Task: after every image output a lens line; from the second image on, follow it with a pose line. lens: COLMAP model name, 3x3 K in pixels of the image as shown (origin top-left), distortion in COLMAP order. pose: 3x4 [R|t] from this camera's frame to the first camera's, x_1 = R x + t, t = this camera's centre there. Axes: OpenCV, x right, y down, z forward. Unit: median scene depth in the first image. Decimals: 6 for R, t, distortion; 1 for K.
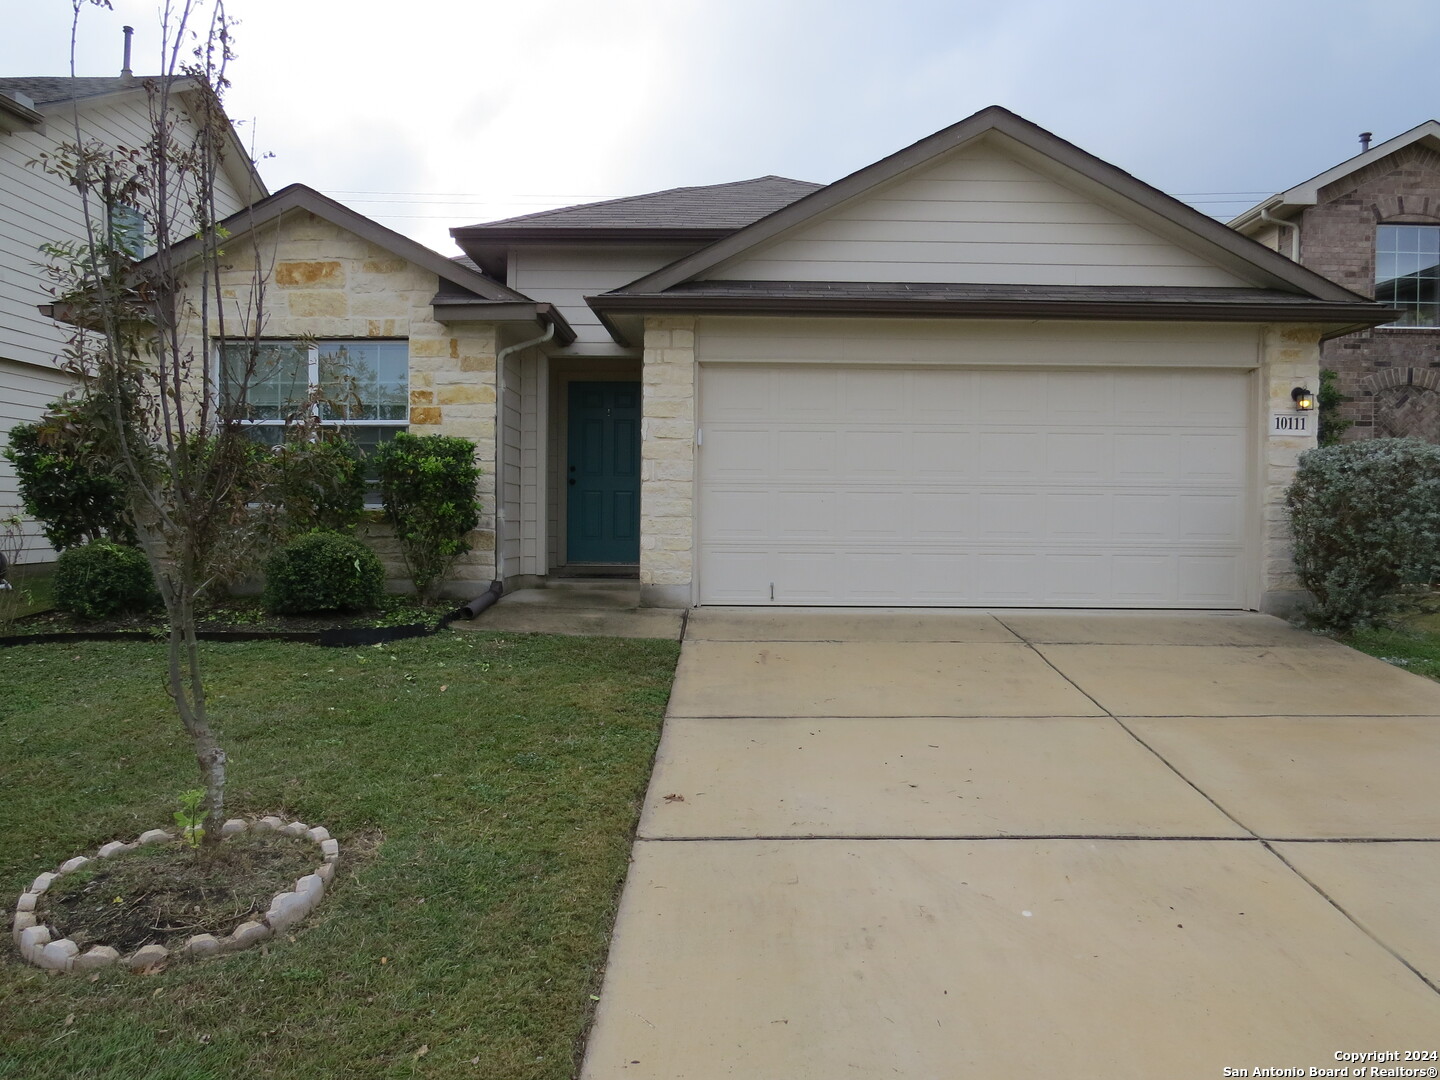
lens RADIAL K [[1018.8, 0, 718.1], [0, 1018.8, 541.3], [0, 0, 1]] dist [-0.024420, -0.003037]
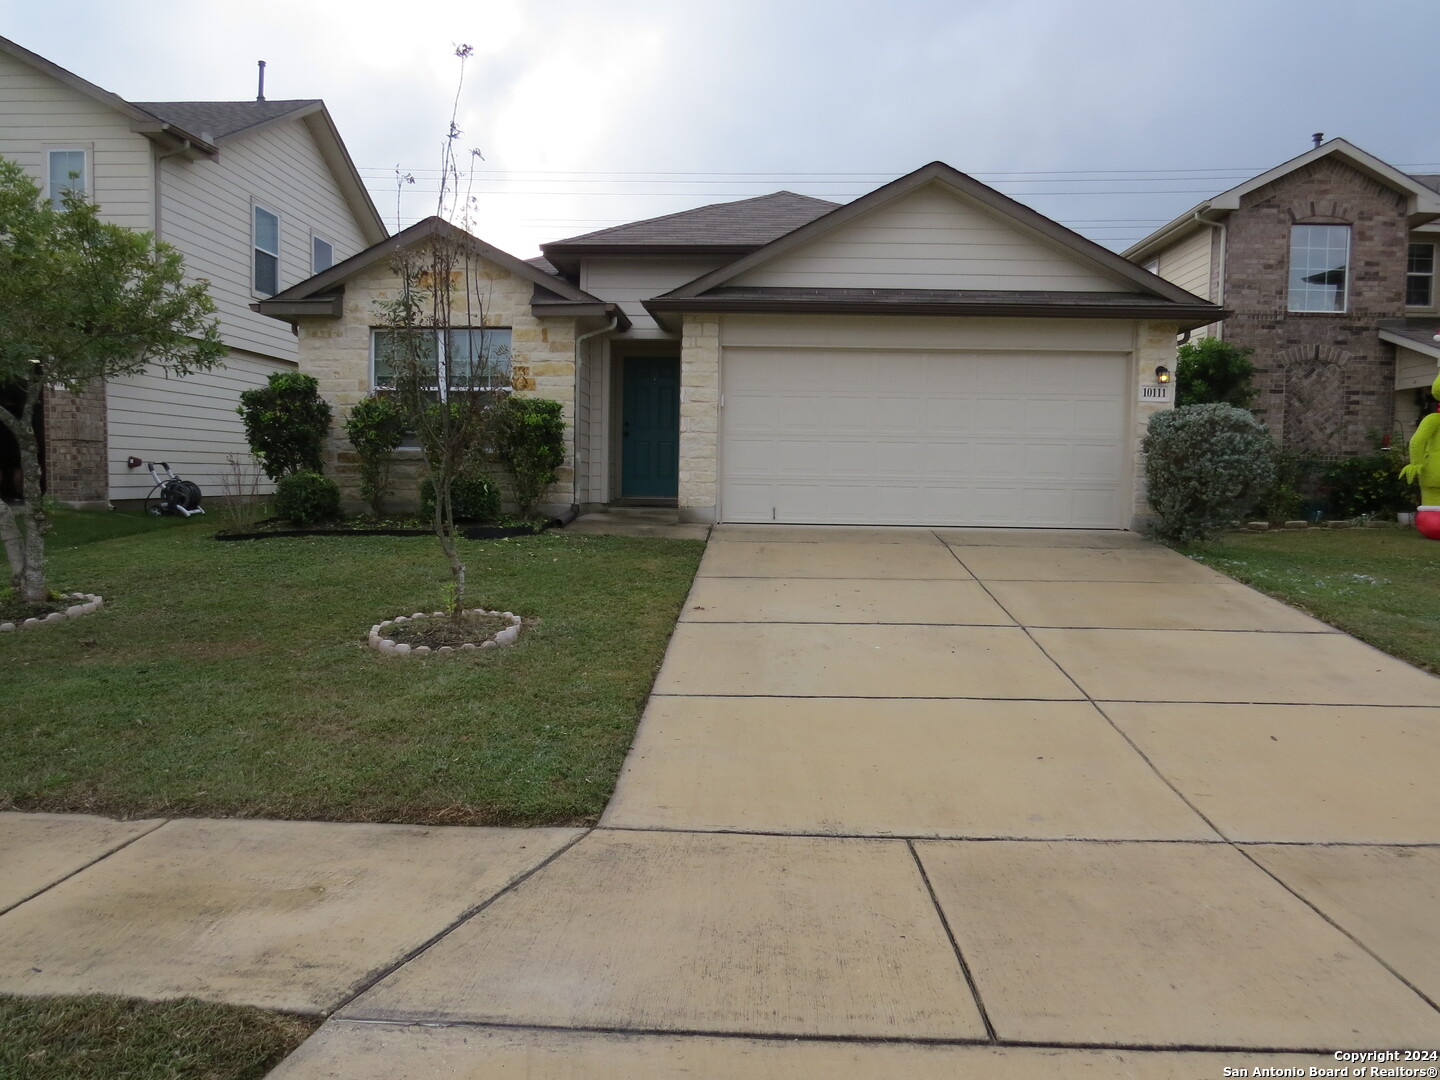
lens RADIAL K [[1018.8, 0, 724.2], [0, 1018.8, 538.1], [0, 0, 1]] dist [-0.024420, -0.003037]
pose [[0.999558, 0.008393, -0.028513, 0.026034], [-0.007408, 0.999379, 0.034462, 0.037316], [0.028785, -0.034236, 0.998999, -0.396624]]
